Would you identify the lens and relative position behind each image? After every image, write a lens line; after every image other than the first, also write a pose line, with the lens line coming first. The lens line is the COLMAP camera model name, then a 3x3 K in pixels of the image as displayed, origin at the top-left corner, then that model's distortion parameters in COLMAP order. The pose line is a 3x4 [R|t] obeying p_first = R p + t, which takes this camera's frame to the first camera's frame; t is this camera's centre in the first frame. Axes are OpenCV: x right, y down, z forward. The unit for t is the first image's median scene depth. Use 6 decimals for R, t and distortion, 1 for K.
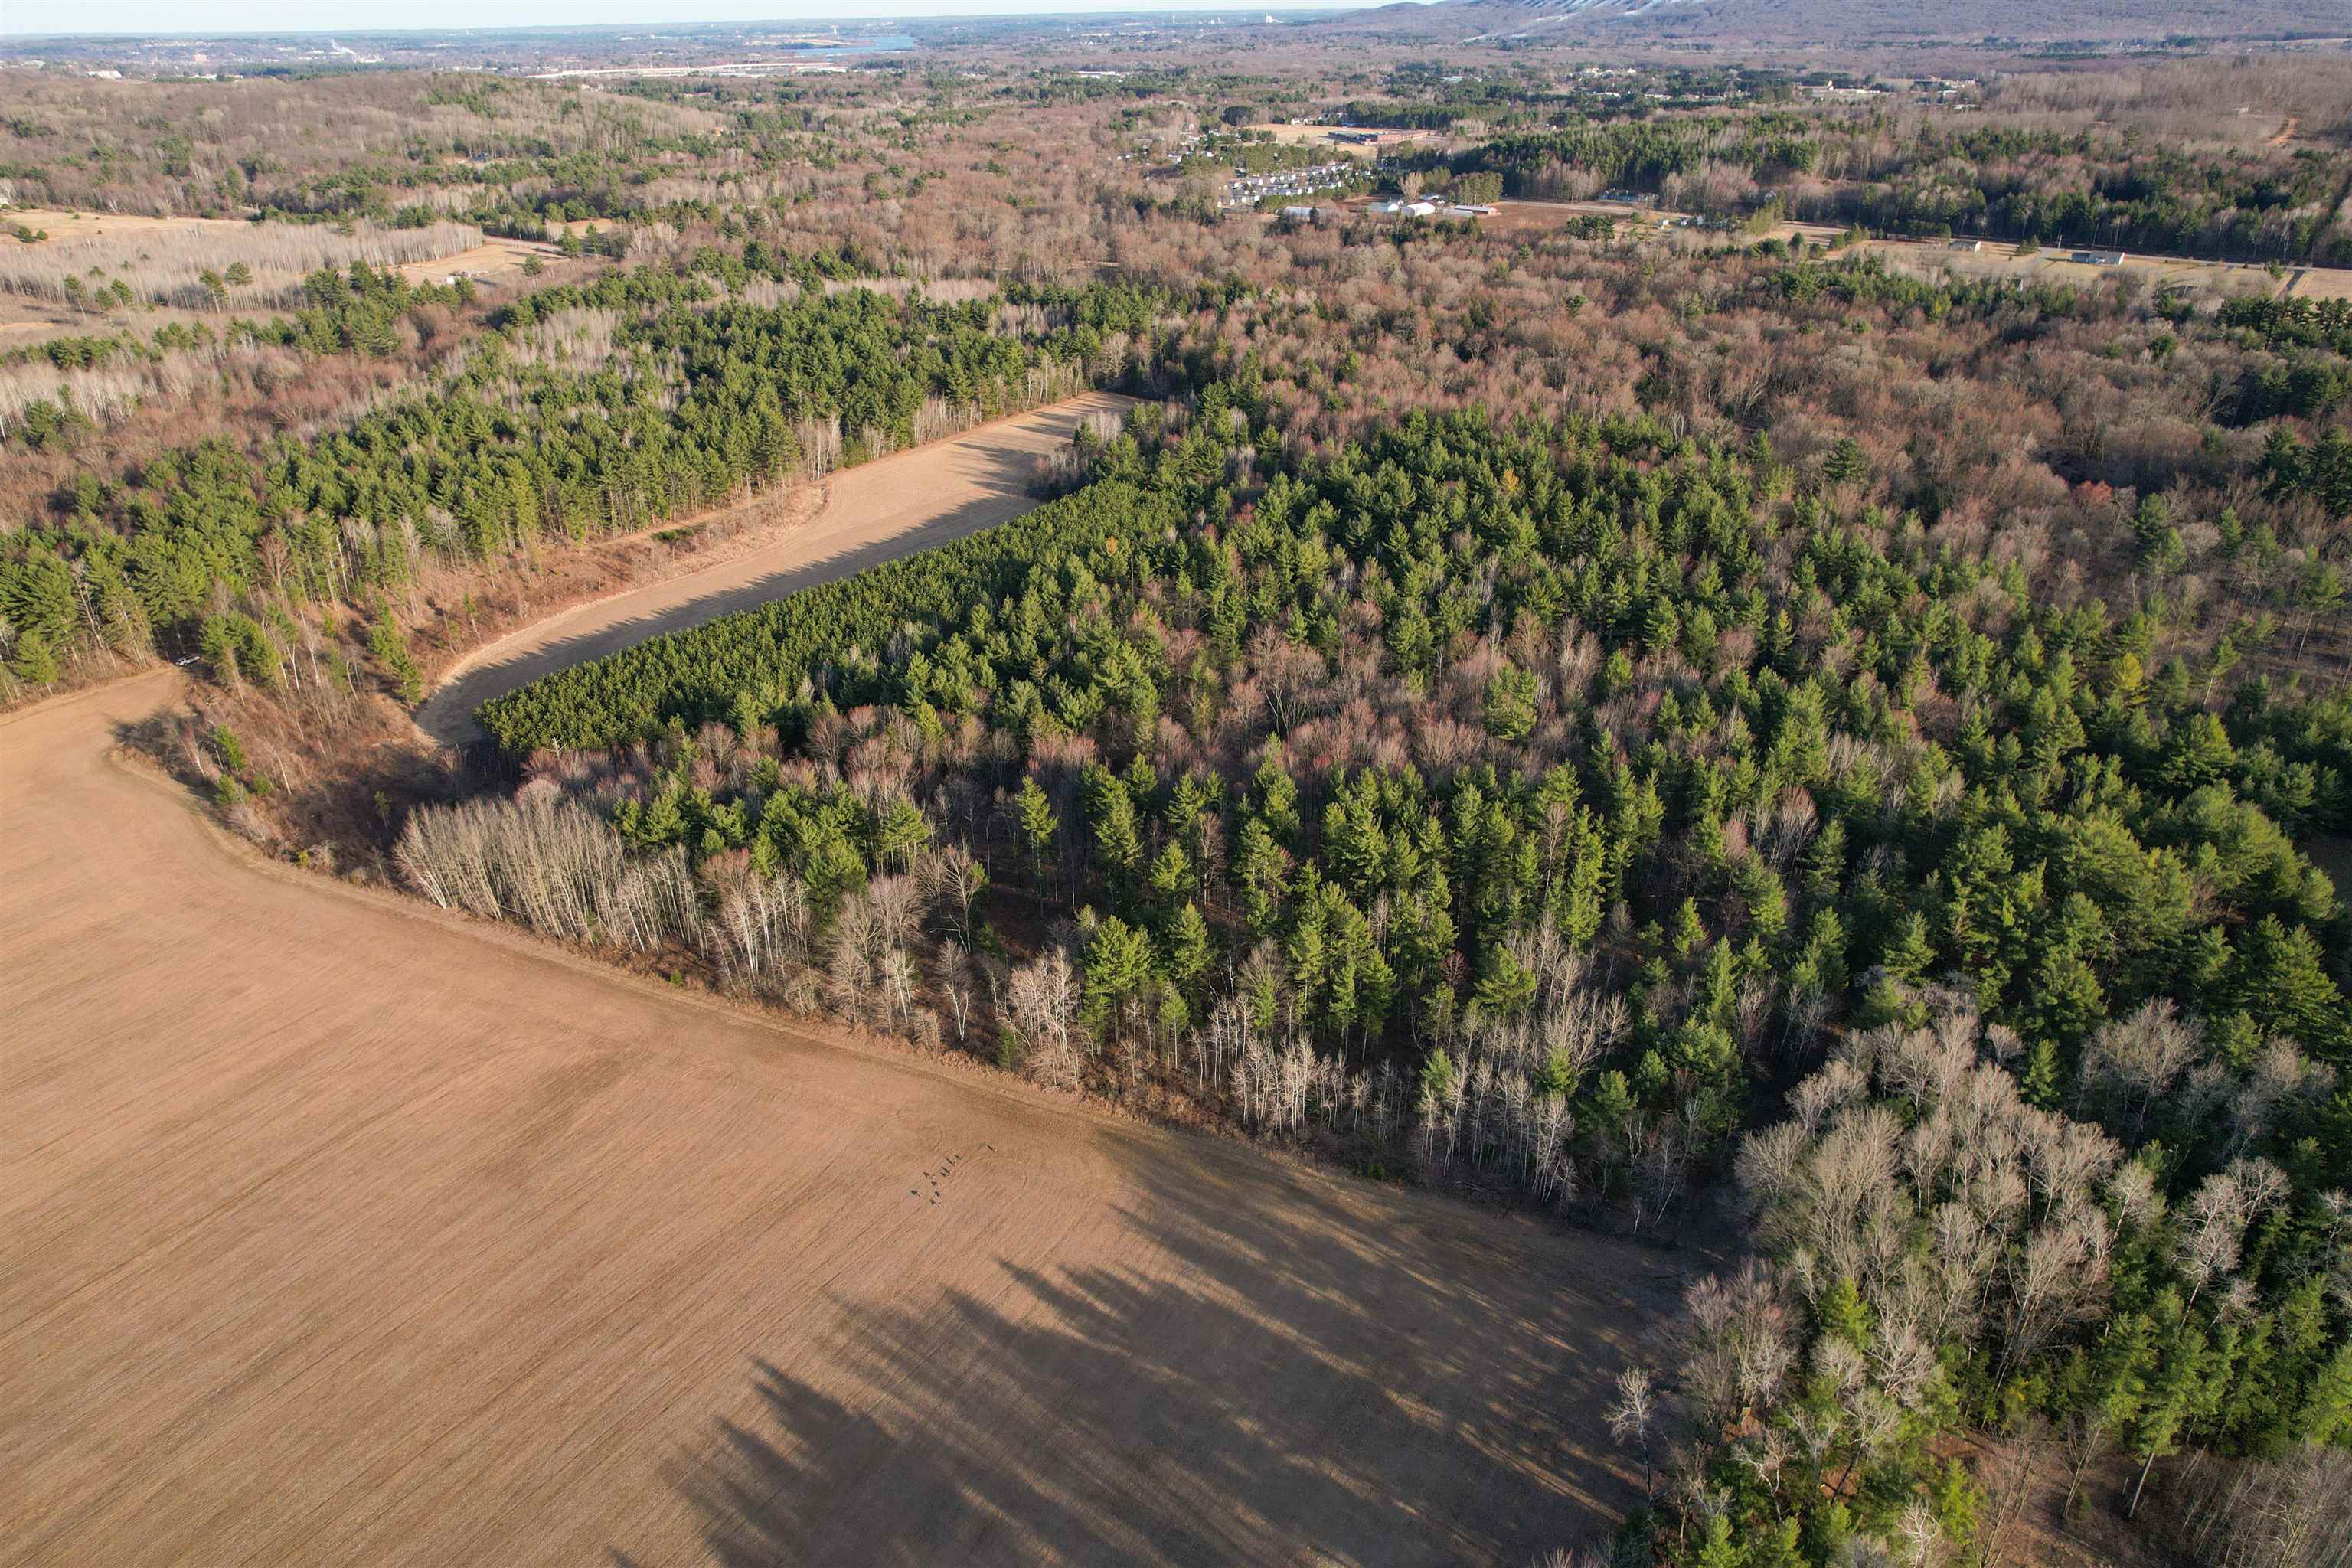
lens RADIAL K [[1514.0, 0, 1160.4], [0, 1514.0, 771.7], [0, 0, 1]] dist [-0.081059, 0.075938]
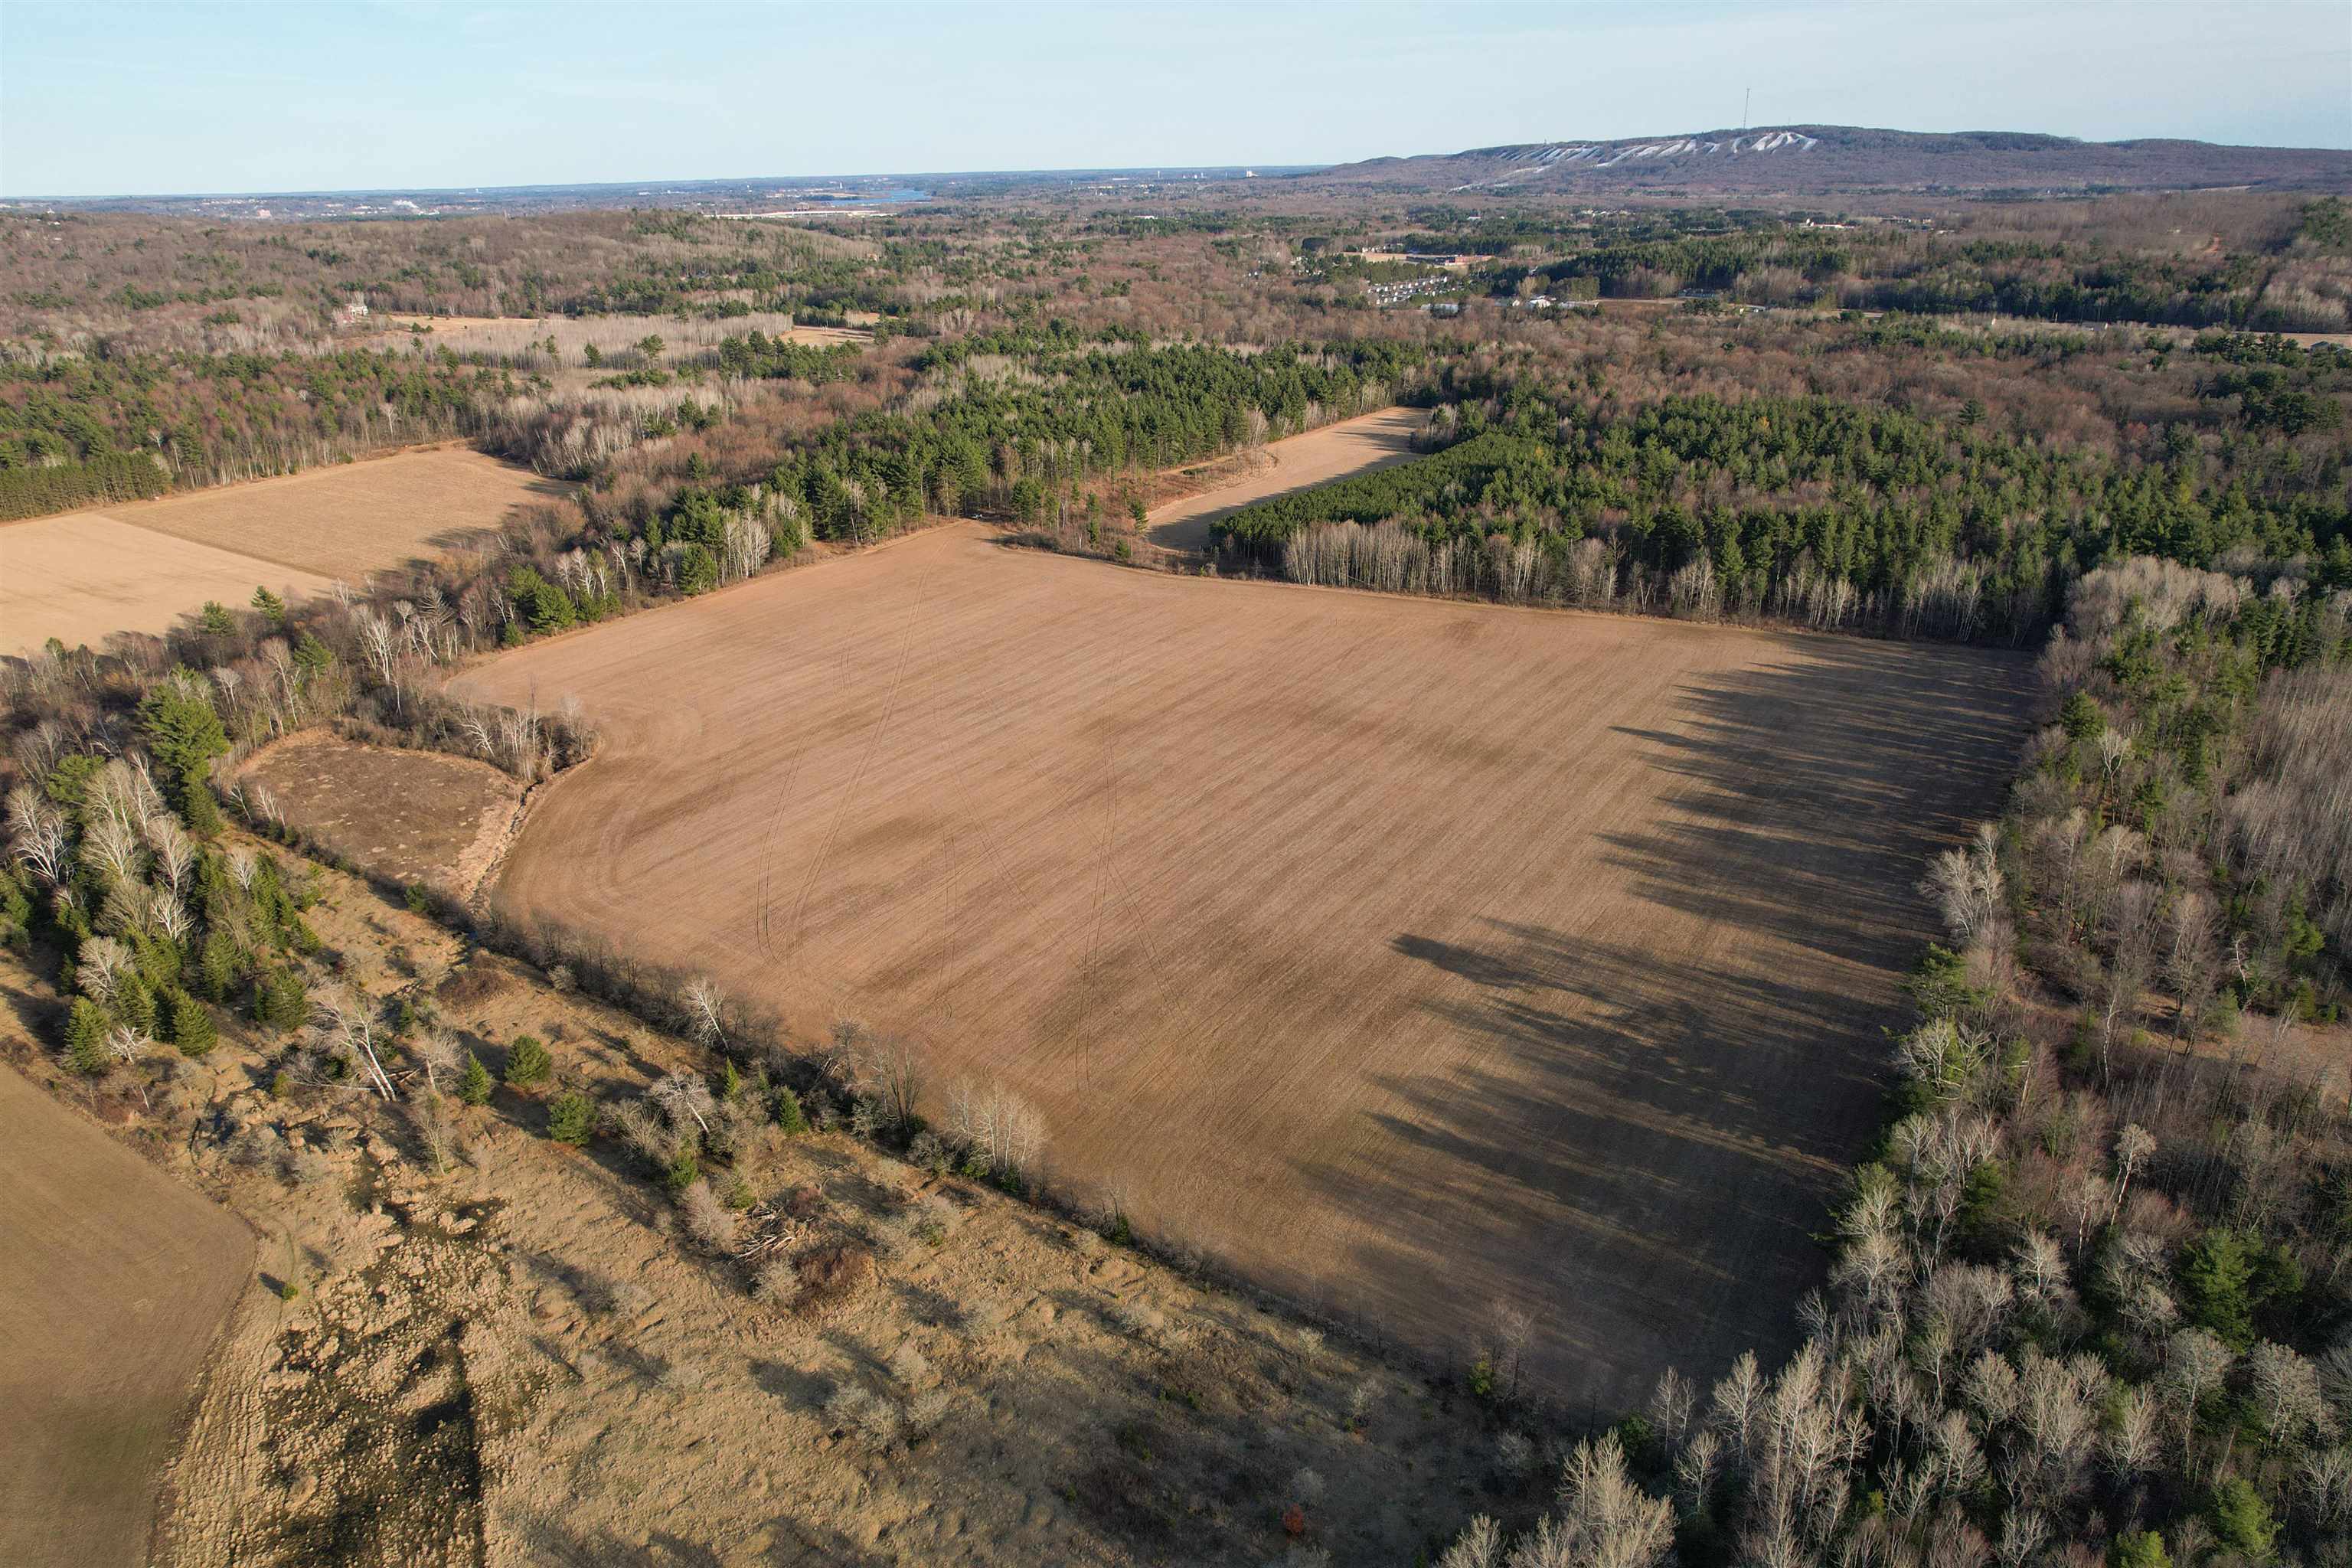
lens RADIAL K [[1514.0, 0, 1160.4], [0, 1514.0, 771.7], [0, 0, 1]] dist [-0.081059, 0.075938]
pose [[0.999707, -0.011966, 0.021034, -0.180761], [0.013792, 0.995943, -0.088921, 0.123520], [-0.019884, 0.089185, 0.995817, -0.207885]]
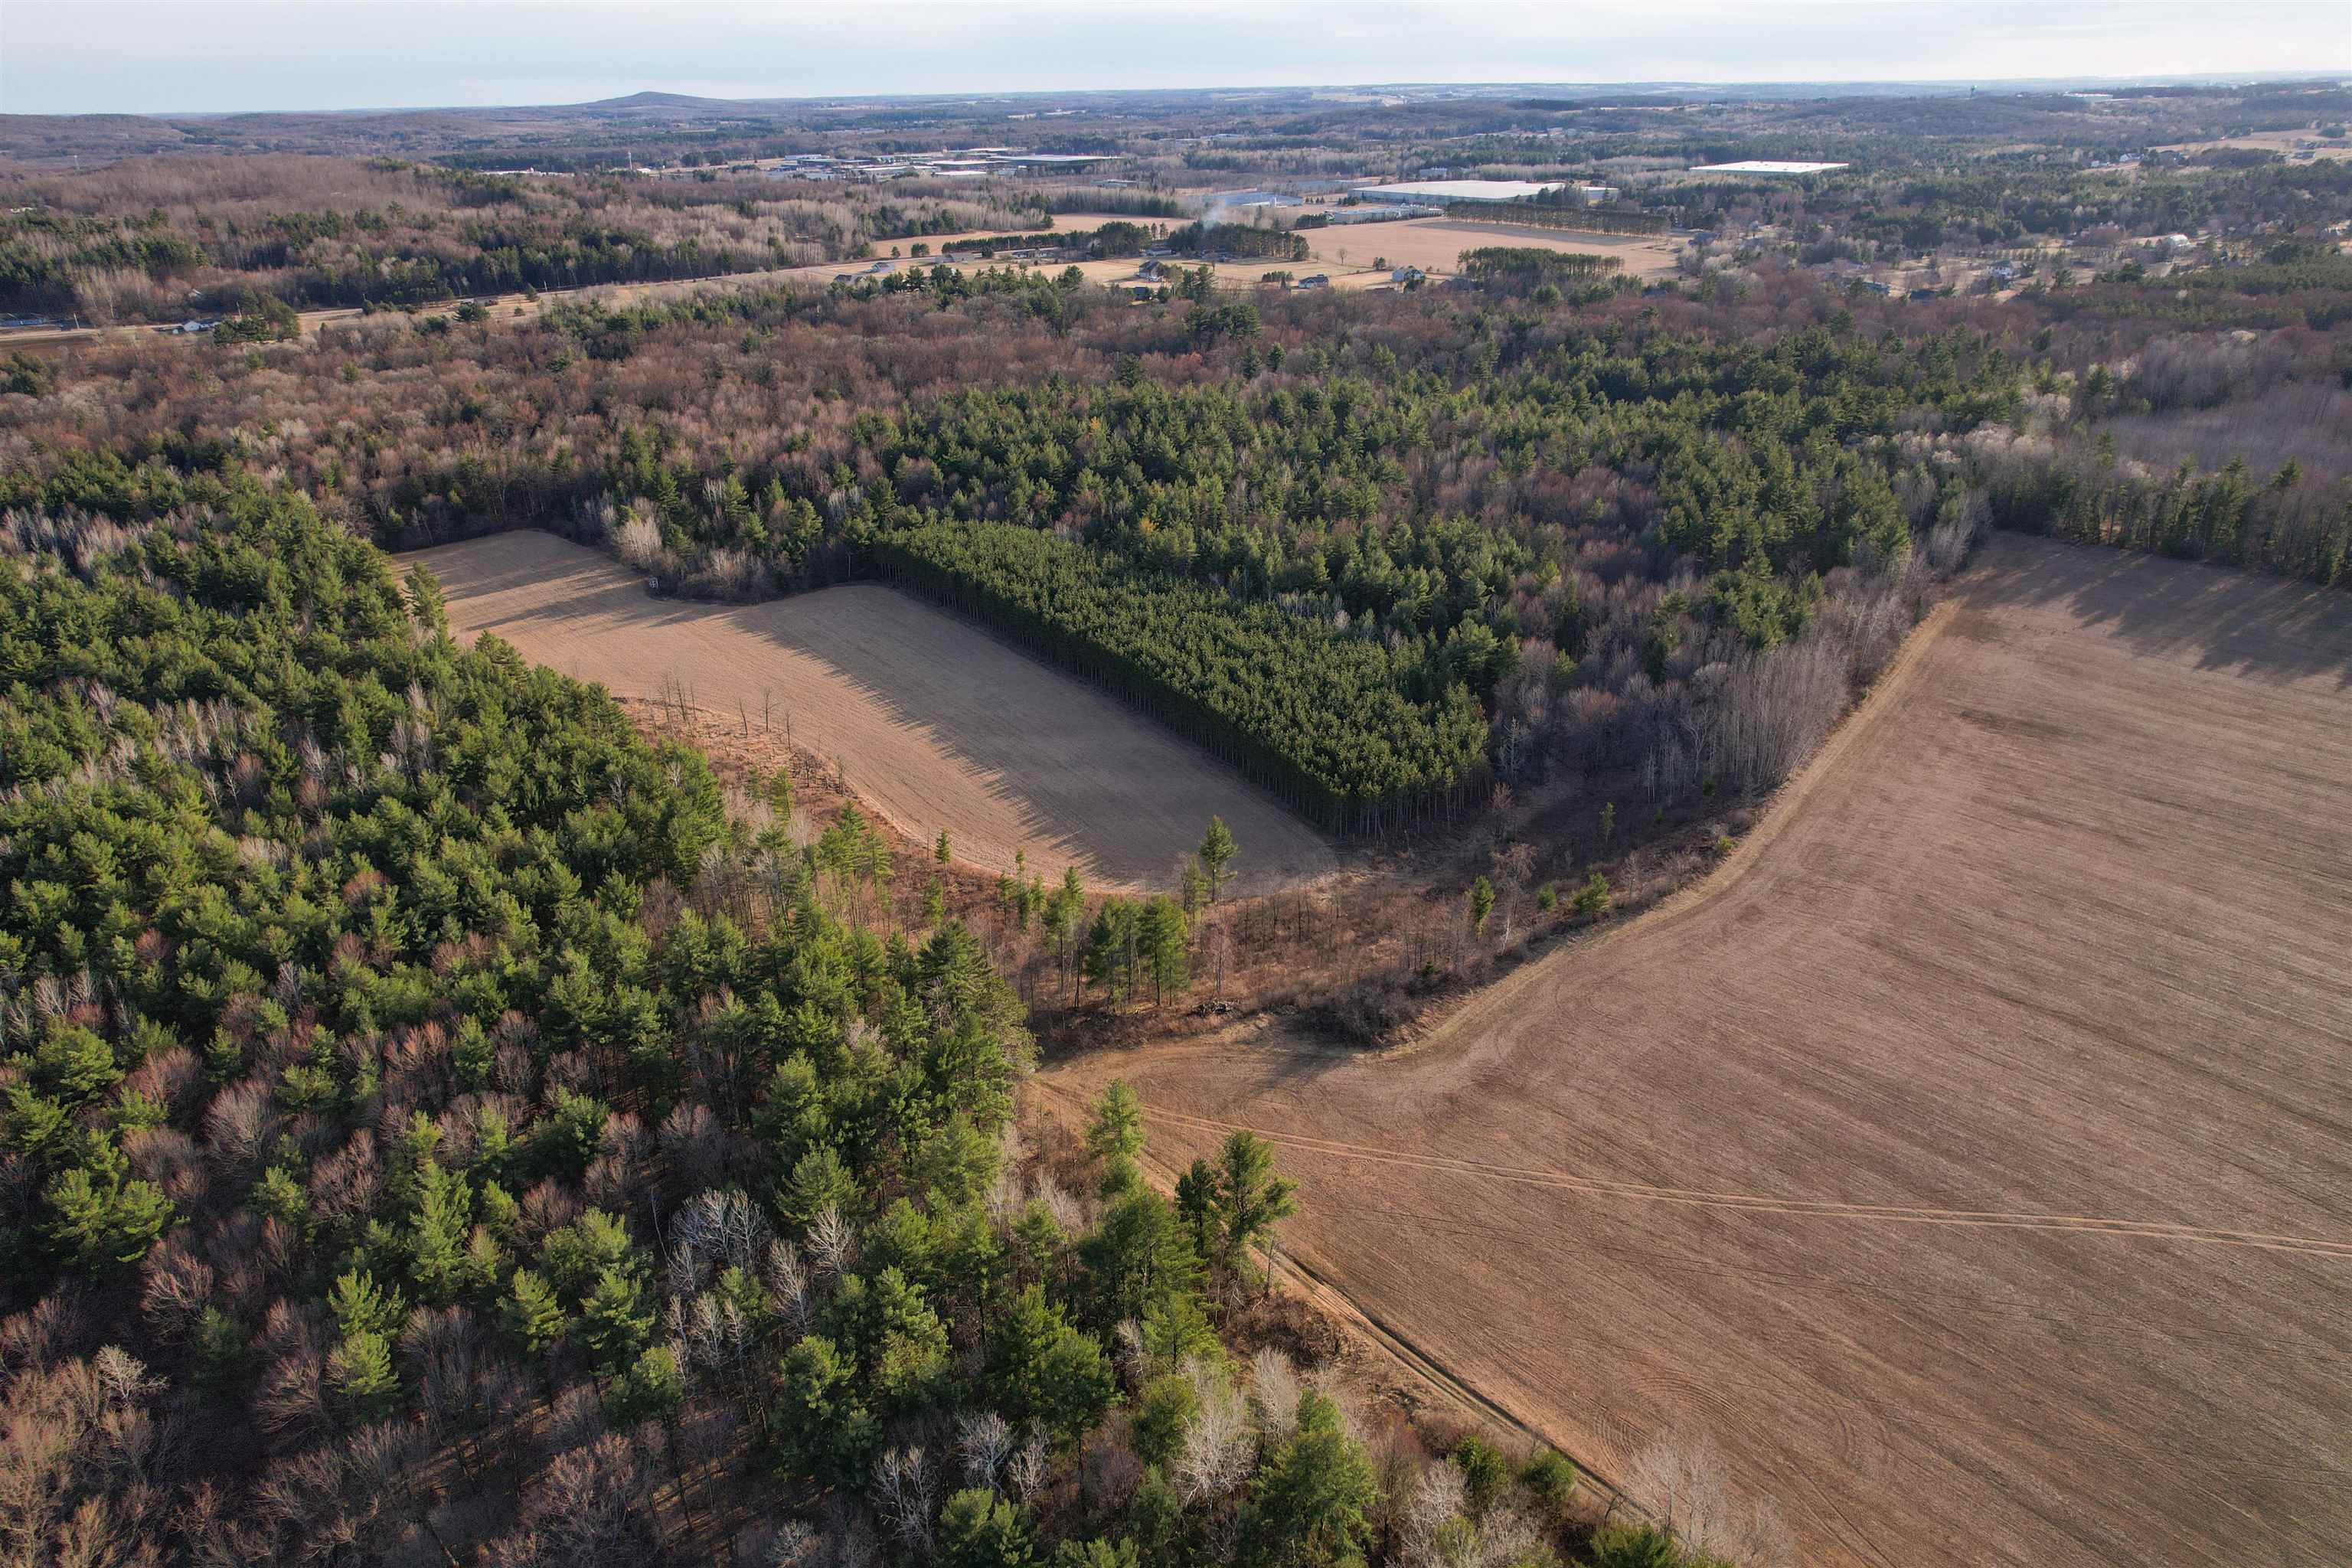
lens RADIAL K [[1514.0, 0, 1160.4], [0, 1514.0, 771.7], [0, 0, 1]] dist [-0.081059, 0.075938]
pose [[0.217891, -0.397016, 0.891573, -0.403801], [0.457426, 0.848515, 0.266052, -0.107433], [-0.862140, 0.349858, 0.366490, 0.253538]]
